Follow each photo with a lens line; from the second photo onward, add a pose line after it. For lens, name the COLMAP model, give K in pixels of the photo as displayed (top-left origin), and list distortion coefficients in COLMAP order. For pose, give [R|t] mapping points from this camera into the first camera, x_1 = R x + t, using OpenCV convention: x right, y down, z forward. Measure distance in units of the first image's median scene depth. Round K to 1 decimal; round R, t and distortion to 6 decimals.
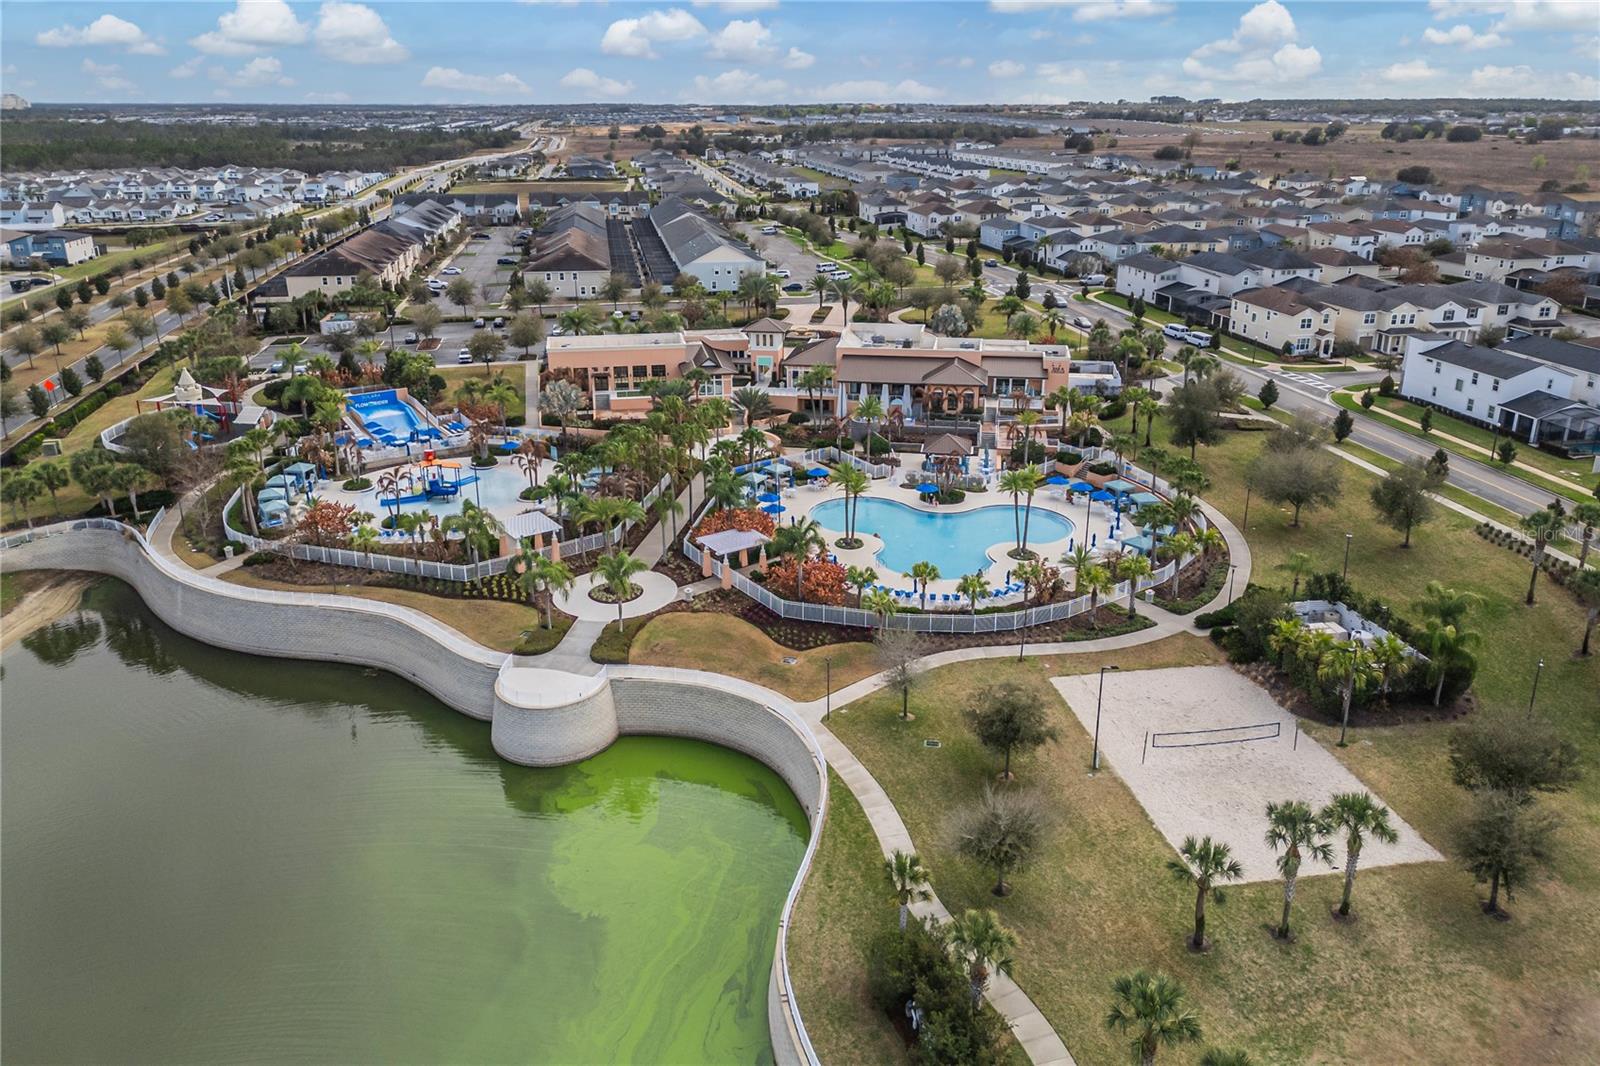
lens RADIAL K [[1109.6, 0, 806.1], [0, 1109.6, 483.5], [0, 0, 1]] dist [0.069490, -0.068454]
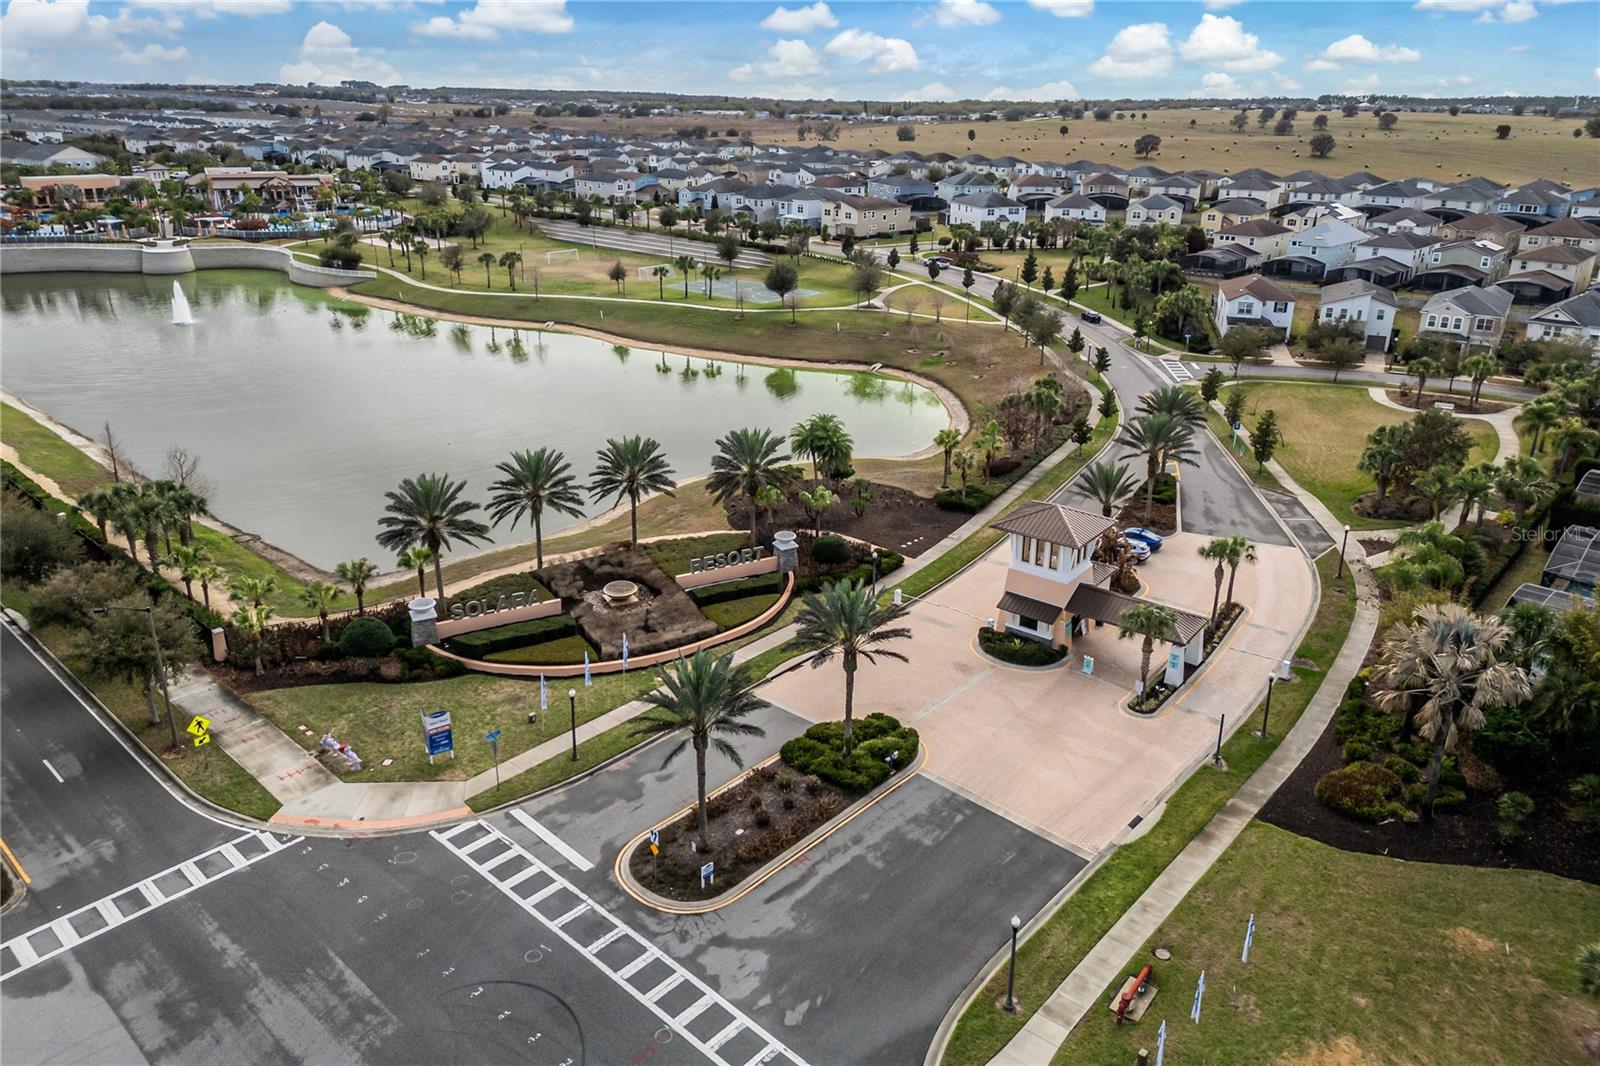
lens RADIAL K [[1109.6, 0, 806.1], [0, 1109.6, 483.5], [0, 0, 1]] dist [0.069490, -0.068454]
pose [[0.793056, -0.185057, 0.580359, -0.172649], [0.180445, 0.981345, 0.066341, 0.208970], [-0.581810, 0.052111, 0.811654, -0.531793]]
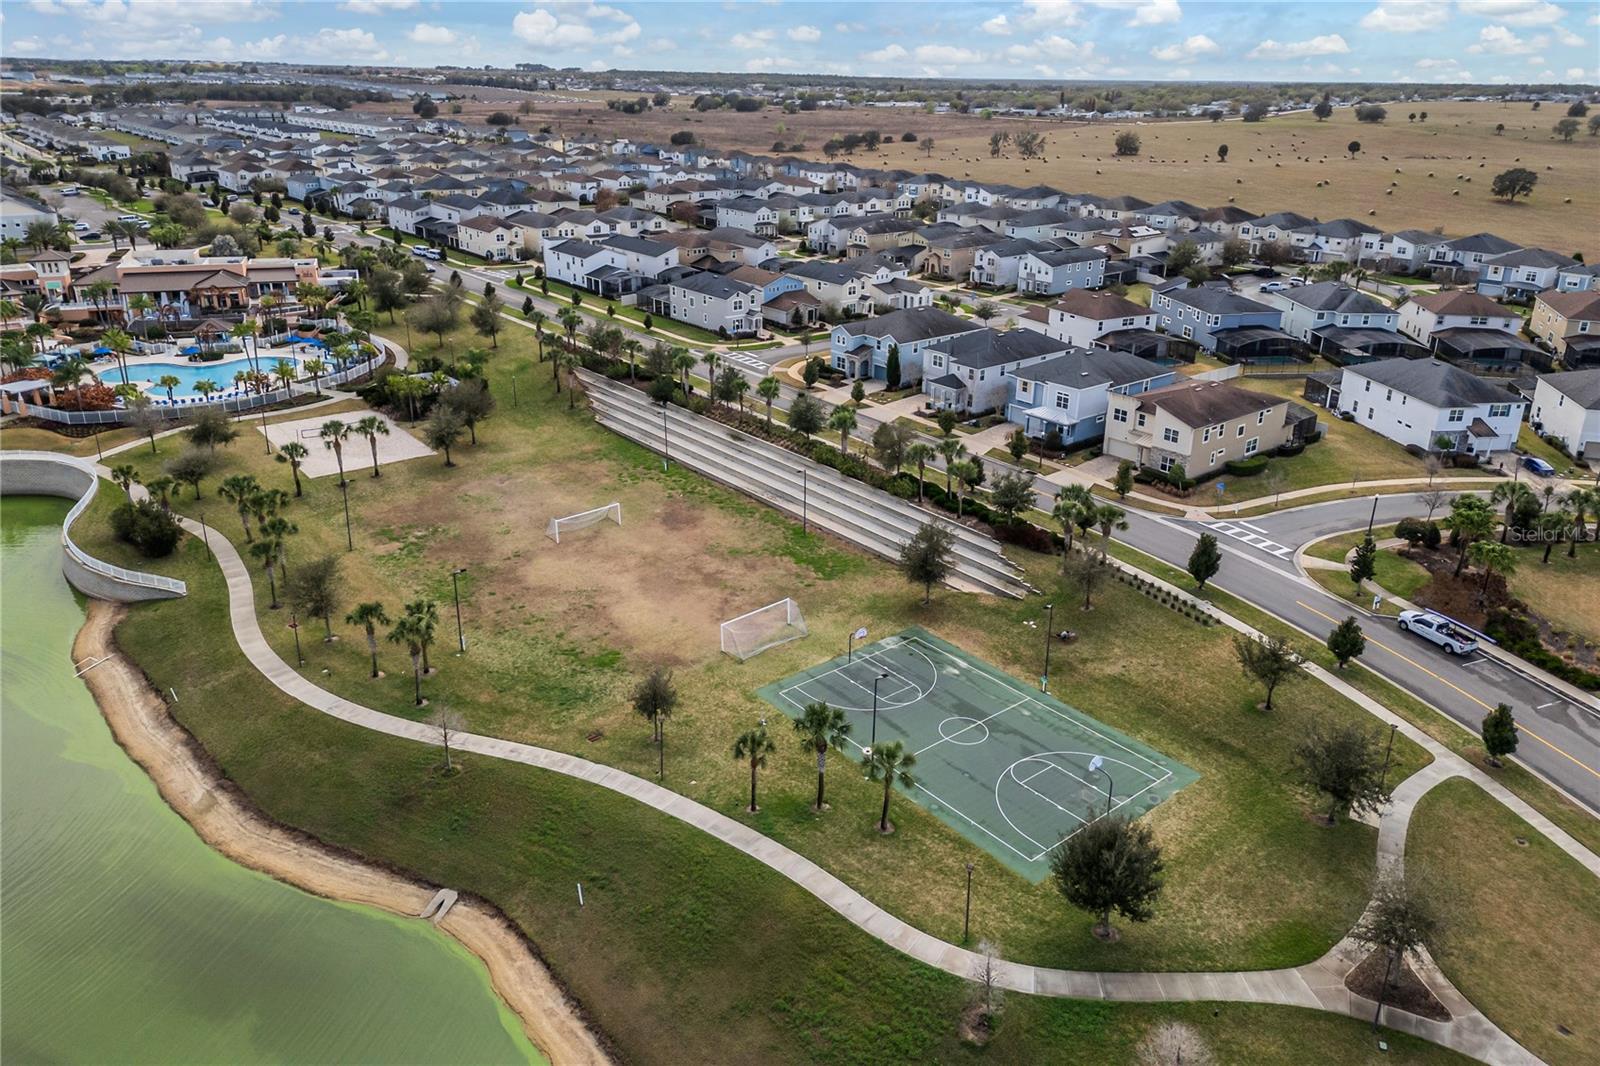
lens RADIAL K [[1109.6, 0, 806.1], [0, 1109.6, 483.5], [0, 0, 1]] dist [0.069490, -0.068454]
pose [[0.872535, -0.153364, 0.463856, 0.035281], [0.140538, 0.988111, 0.062340, 0.067463], [-0.467902, 0.010795, 0.883714, -0.226448]]
